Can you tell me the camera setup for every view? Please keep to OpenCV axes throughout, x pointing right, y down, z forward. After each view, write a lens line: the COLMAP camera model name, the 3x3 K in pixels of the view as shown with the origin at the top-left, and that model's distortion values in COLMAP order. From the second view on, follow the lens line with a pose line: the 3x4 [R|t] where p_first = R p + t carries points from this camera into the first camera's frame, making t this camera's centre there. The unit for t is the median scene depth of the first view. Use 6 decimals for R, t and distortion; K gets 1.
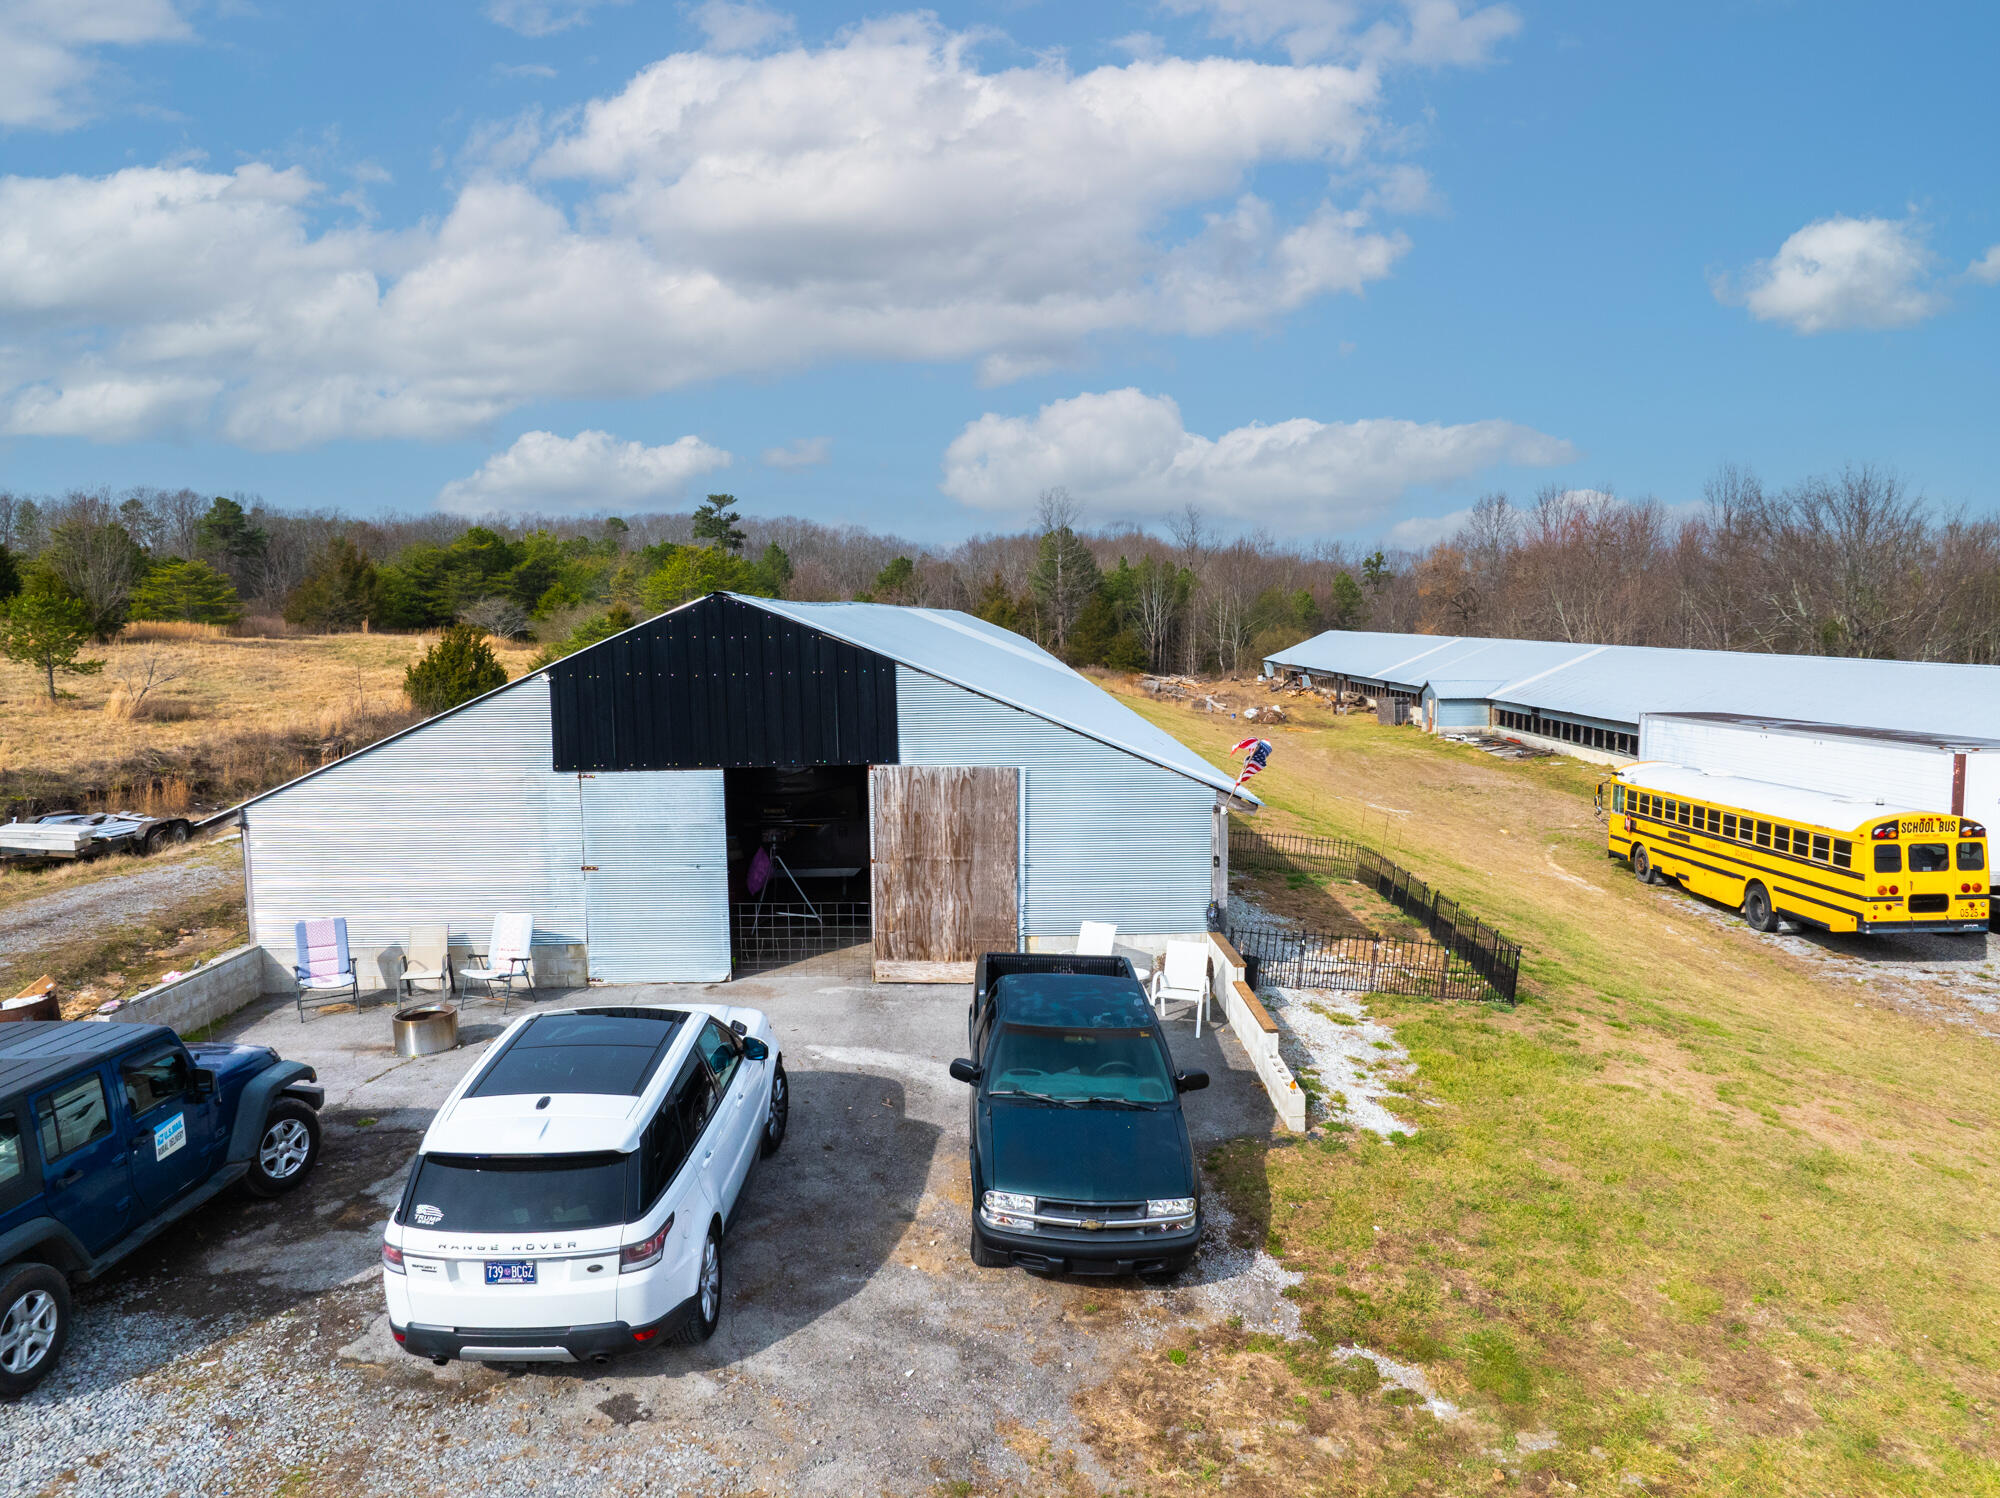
lens RADIAL K [[1407.4, 0, 992.8], [0, 1407.4, 754.5], [0, 0, 1]] dist [-0.040885, 0.002774]
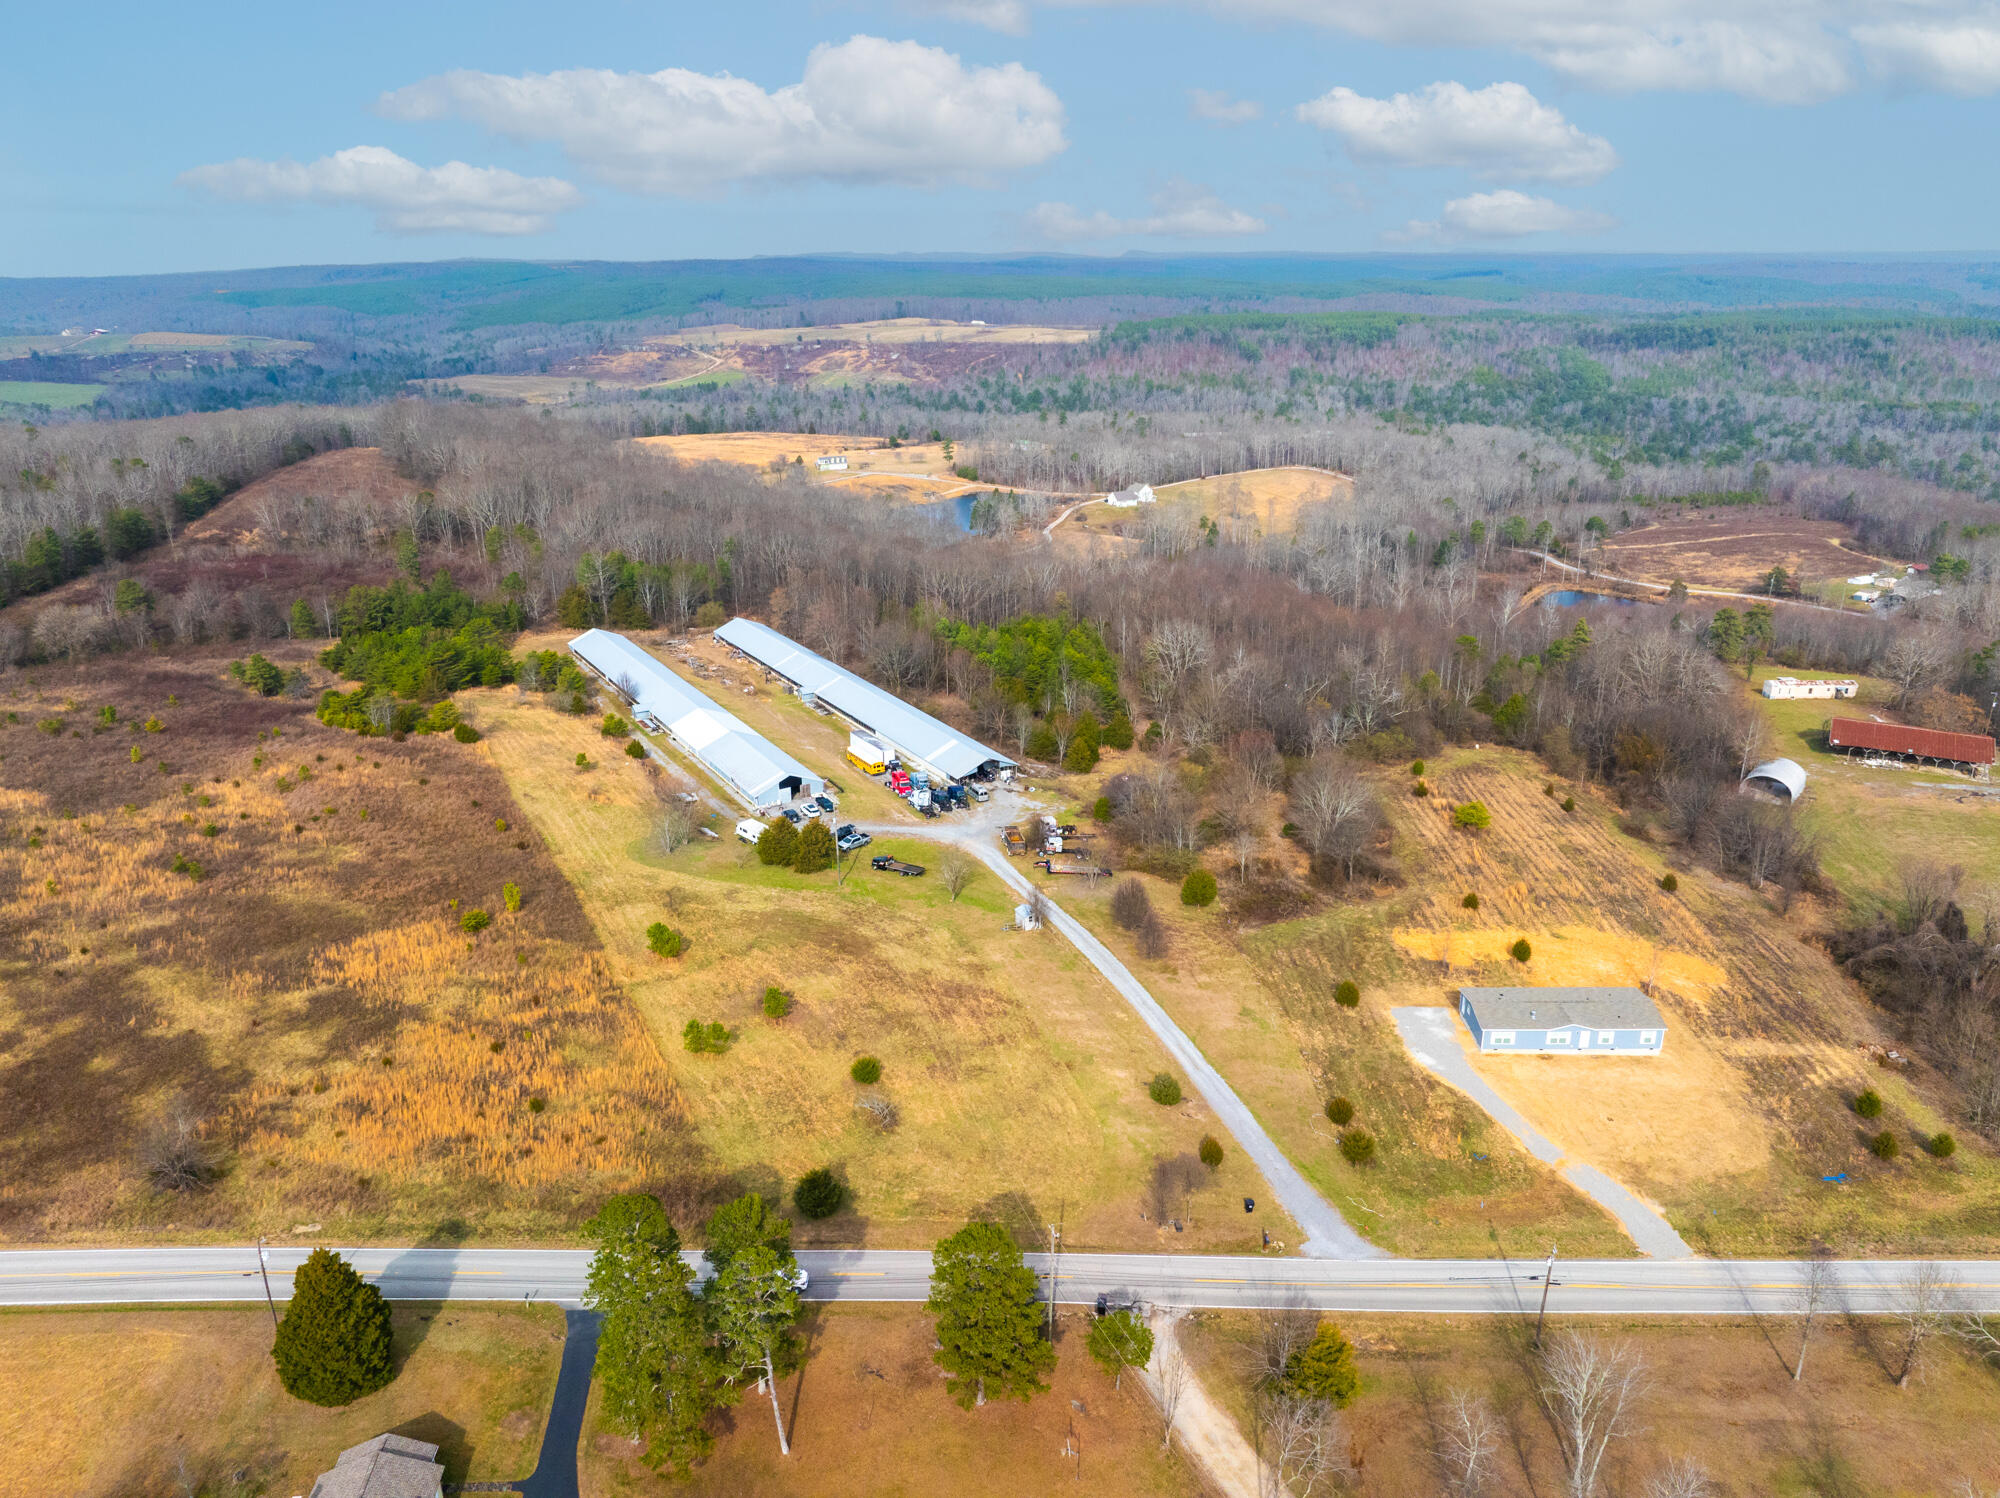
lens RADIAL K [[1407.4, 0, 1003.6], [0, 1407.4, 749.7], [0, 0, 1]] dist [-0.040885, 0.002774]
pose [[0.858720, -0.166777, 0.484547, -3.068689], [0.052148, 0.969089, 0.241135, -2.177463], [-0.509785, -0.181800, 0.840873, -7.095946]]
